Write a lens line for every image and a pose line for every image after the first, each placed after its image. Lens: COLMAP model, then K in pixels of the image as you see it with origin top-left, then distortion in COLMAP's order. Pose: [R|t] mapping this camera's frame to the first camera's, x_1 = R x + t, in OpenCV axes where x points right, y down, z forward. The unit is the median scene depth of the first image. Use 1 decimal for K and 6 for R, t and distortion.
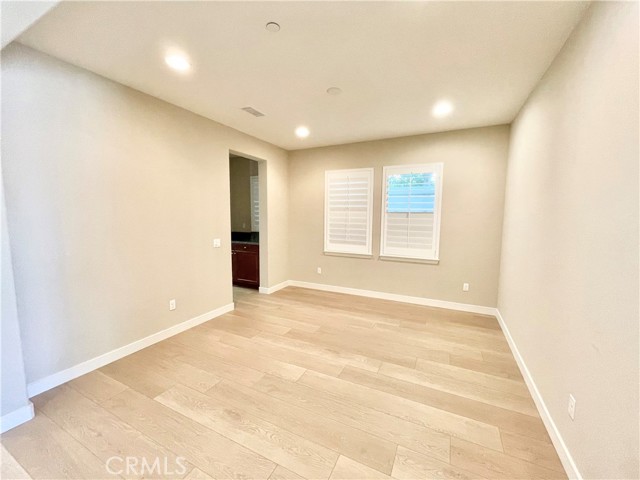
lens RADIAL K [[261.2, 0, 320.0], [0, 261.2, 240.0], [0, 0, 1]] dist [-0.000128, 0.000036]
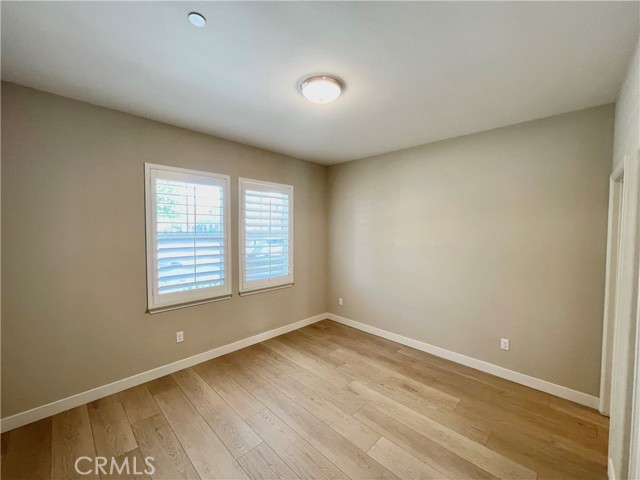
lens RADIAL K [[261.2, 0, 320.0], [0, 261.2, 240.0], [0, 0, 1]] dist [-0.000128, 0.000036]
pose [[0.316083, -0.046407, 0.947596, -0.432155], [0.083968, 0.996252, 0.020781, -0.091860], [-0.945008, 0.072999, 0.318795, 0.533276]]
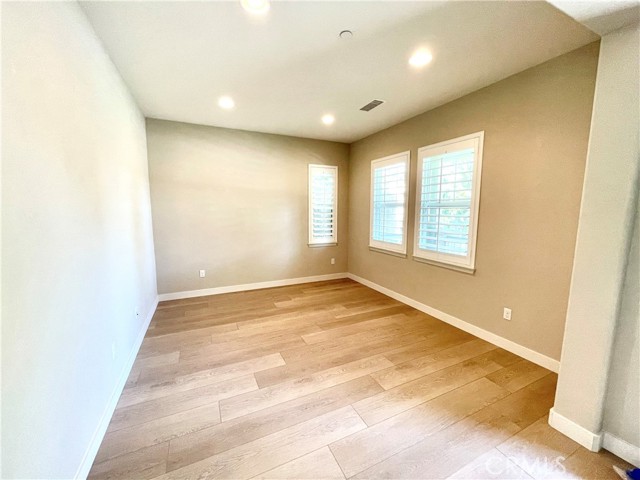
lens RADIAL K [[261.2, 0, 320.0], [0, 261.2, 240.0], [0, 0, 1]] dist [-0.000128, 0.000036]
pose [[0.783055, 0.062183, -0.618836, 0.526264], [-0.043236, 0.998025, 0.045576, -0.017923], [0.620448, -0.008932, 0.784197, 0.158389]]
